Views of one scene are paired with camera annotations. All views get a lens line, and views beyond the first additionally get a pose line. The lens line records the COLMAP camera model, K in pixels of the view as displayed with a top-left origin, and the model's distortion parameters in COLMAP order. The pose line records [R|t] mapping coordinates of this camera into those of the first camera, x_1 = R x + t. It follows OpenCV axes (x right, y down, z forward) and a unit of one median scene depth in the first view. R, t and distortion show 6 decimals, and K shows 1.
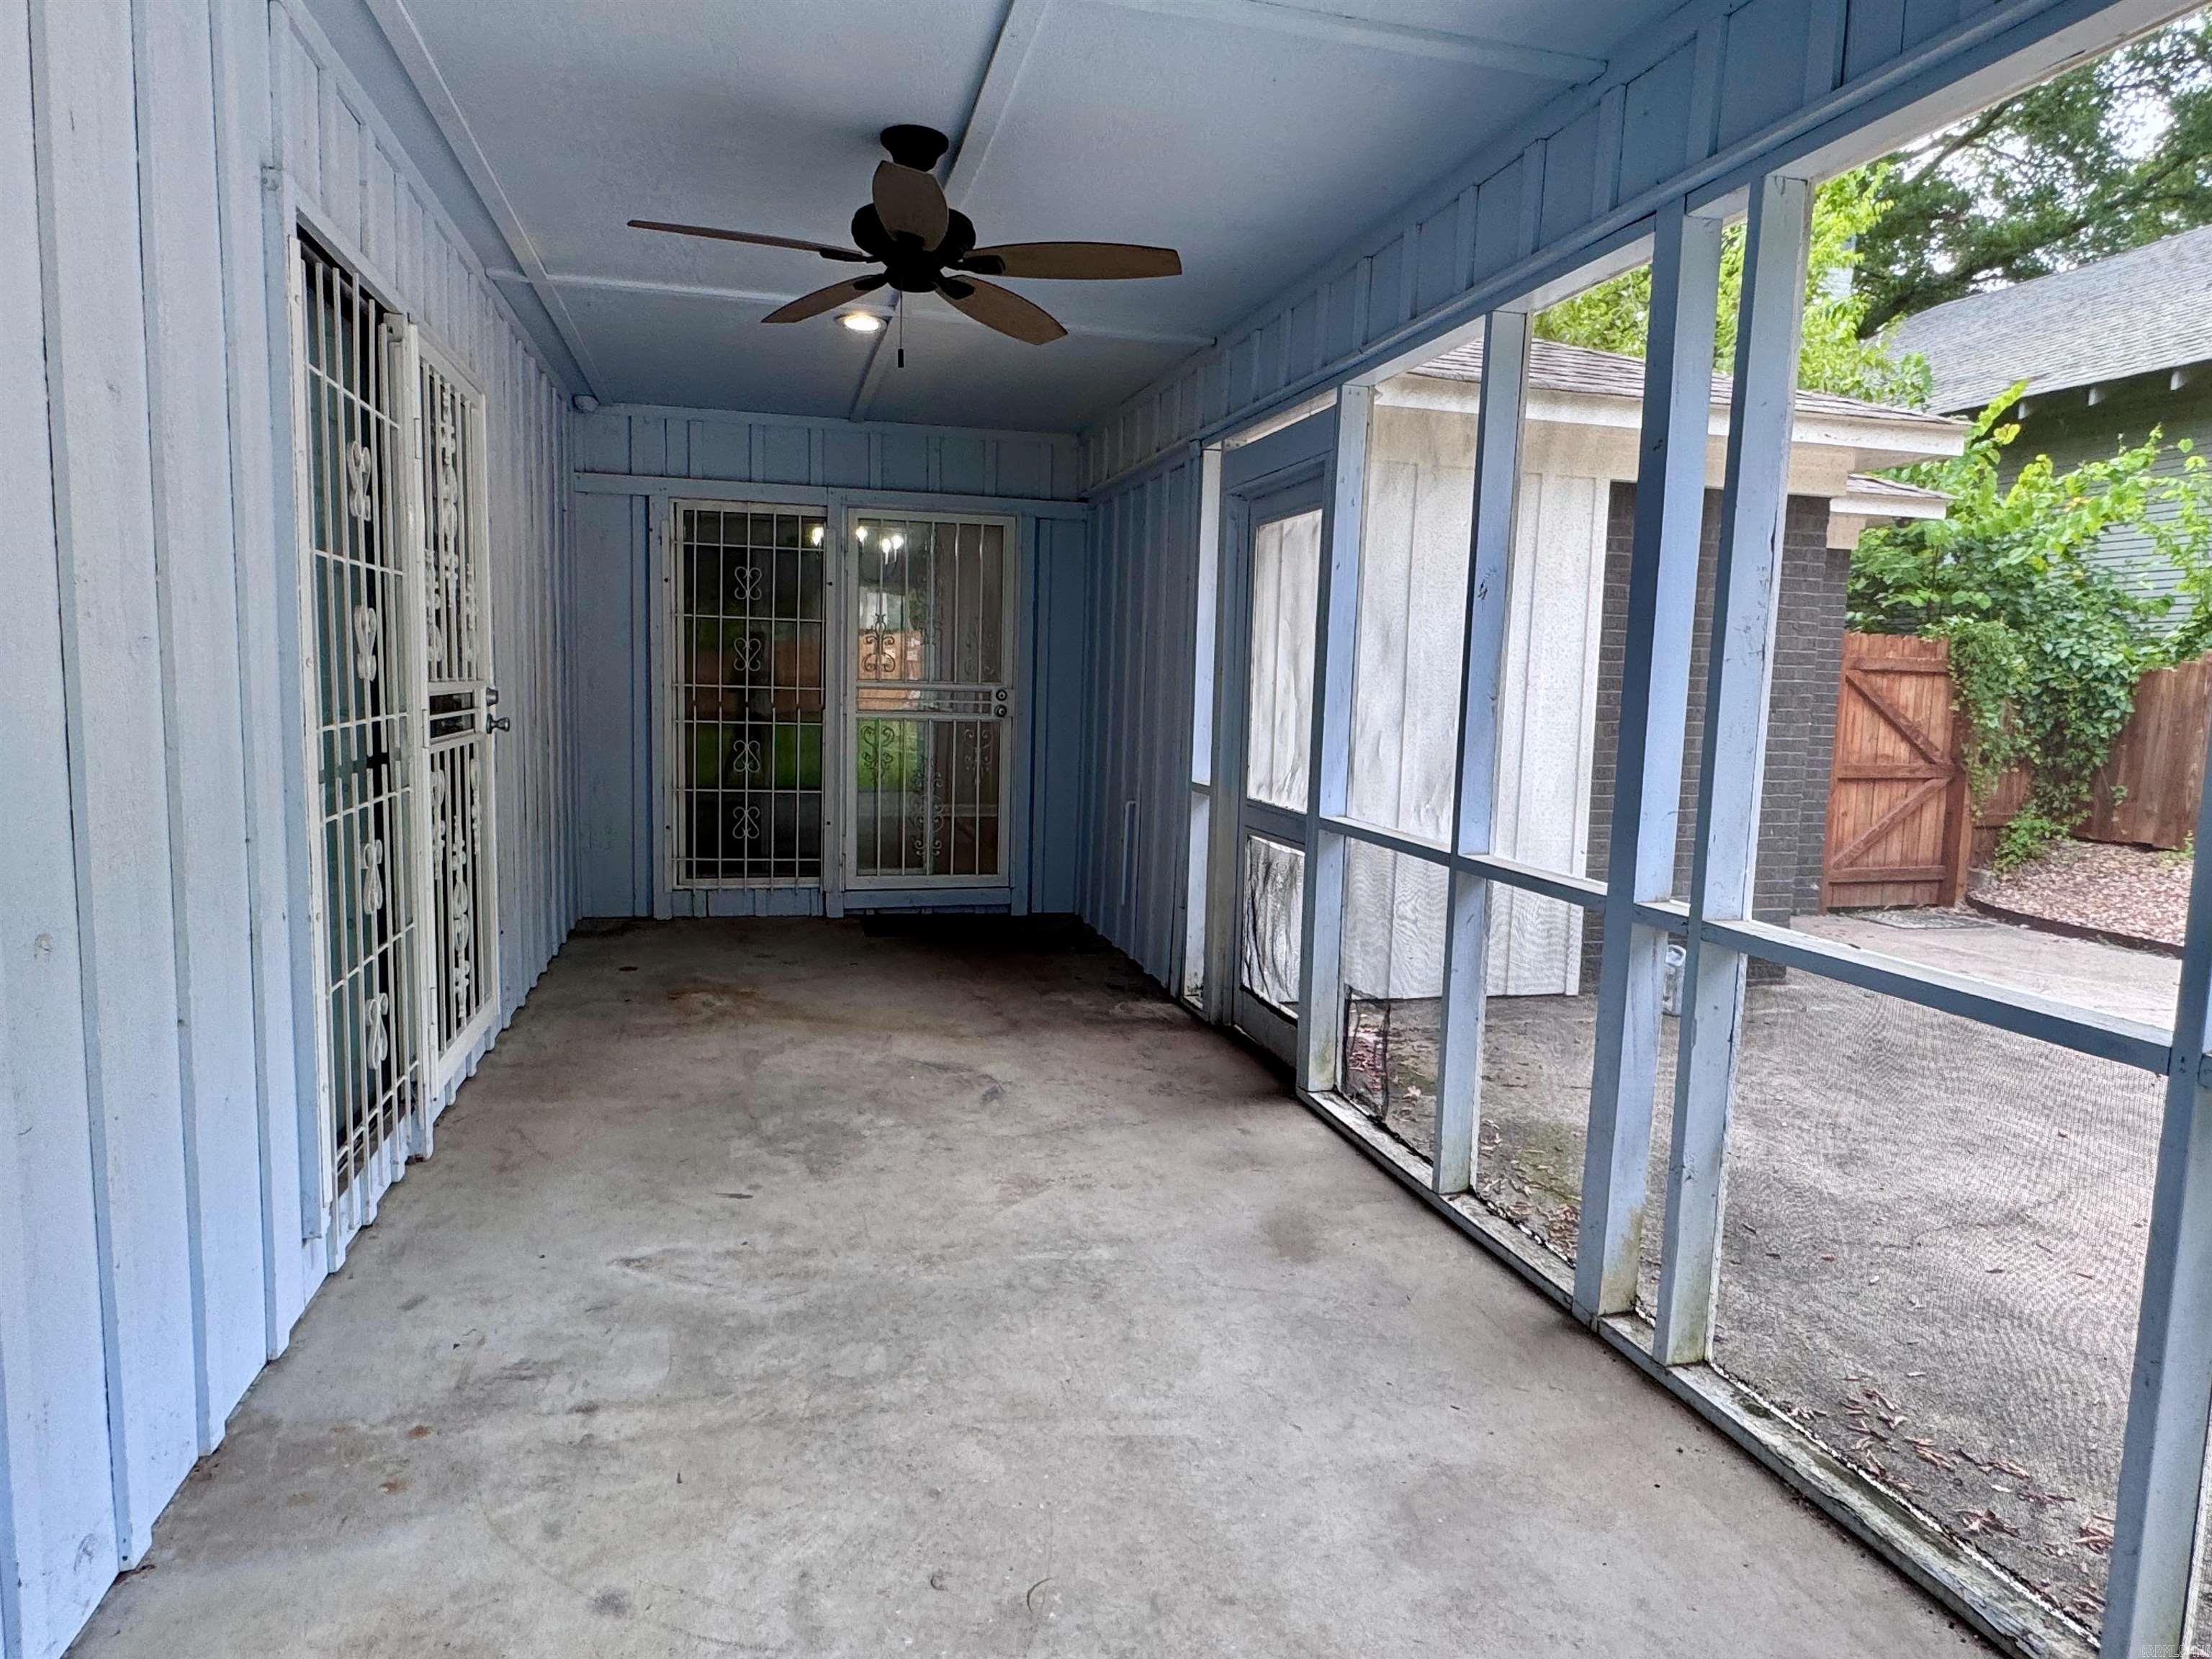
lens RADIAL K [[1354.7, 0, 1102.1], [0, 1354.7, 830.5], [0, 0, 1]] dist [-0.000739, 0.000327]
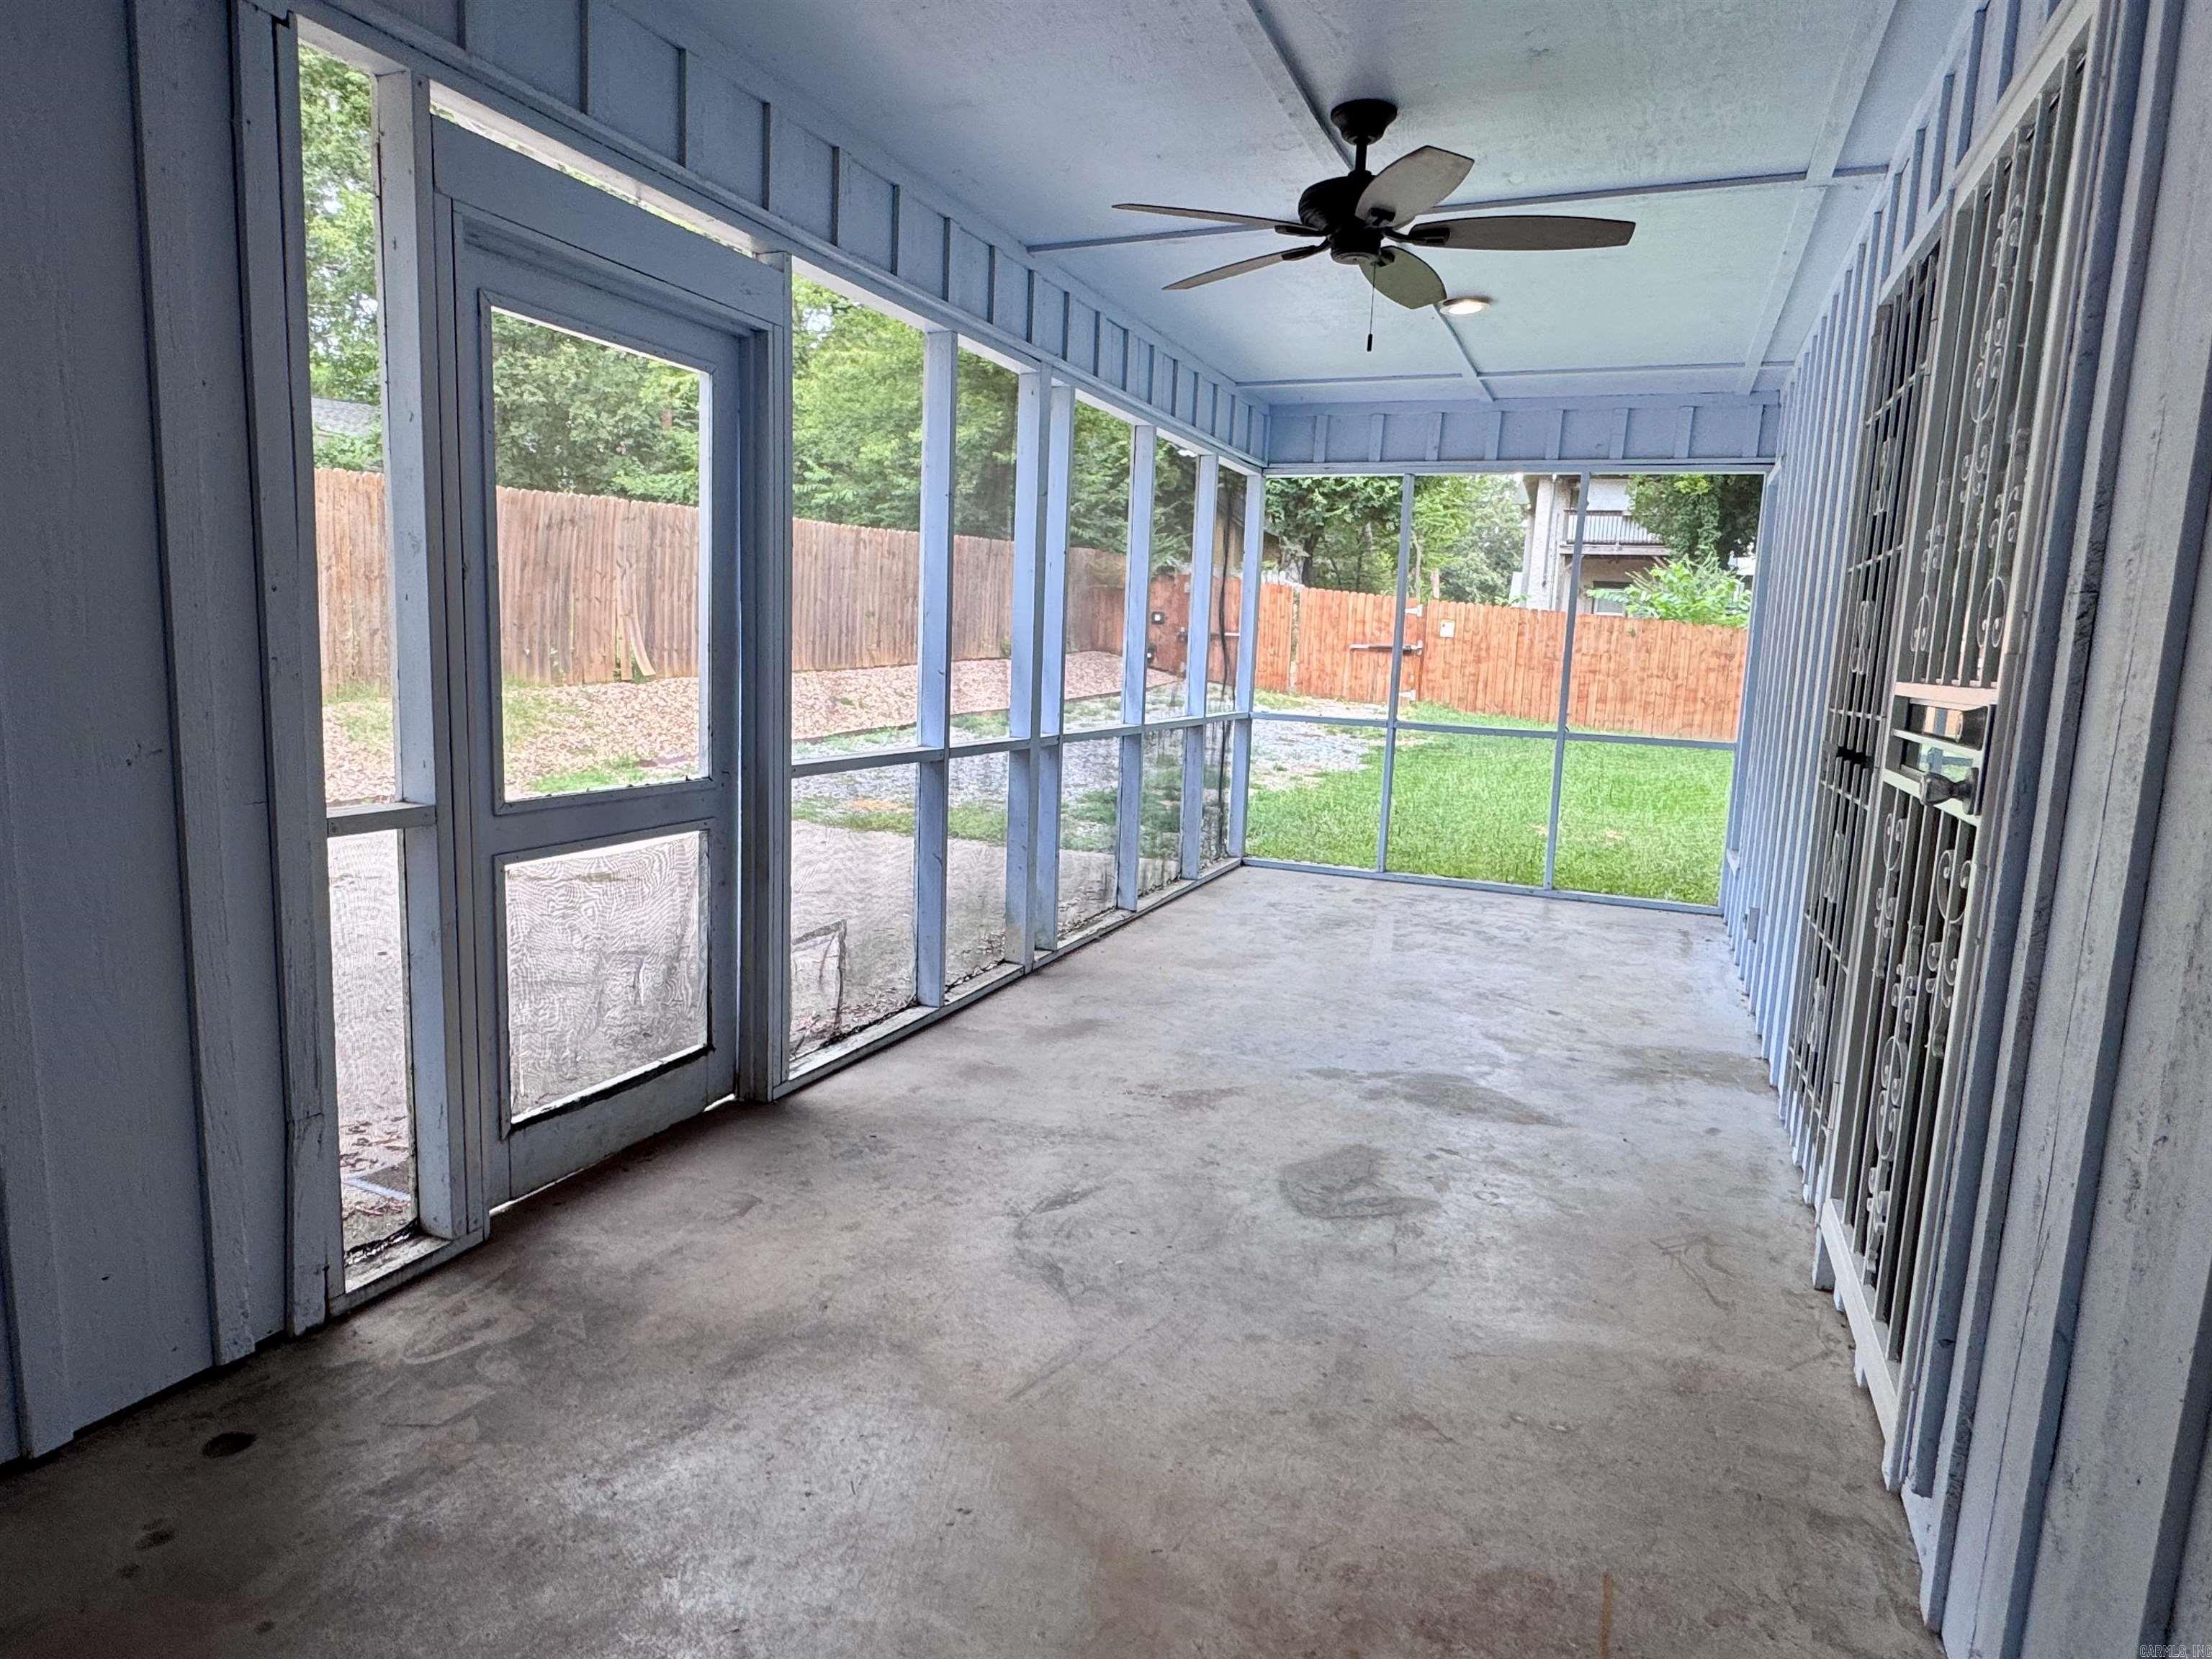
lens RADIAL K [[1280.9, 0, 1099.5], [0, 1280.9, 823.6], [0, 0, 1]] dist [0.000506, -0.000026]
pose [[-0.792225, -0.147478, 0.592140, -0.535305], [0.005793, 0.968496, 0.248963, -0.195413], [-0.610202, 0.200665, -0.766412, 1.665749]]
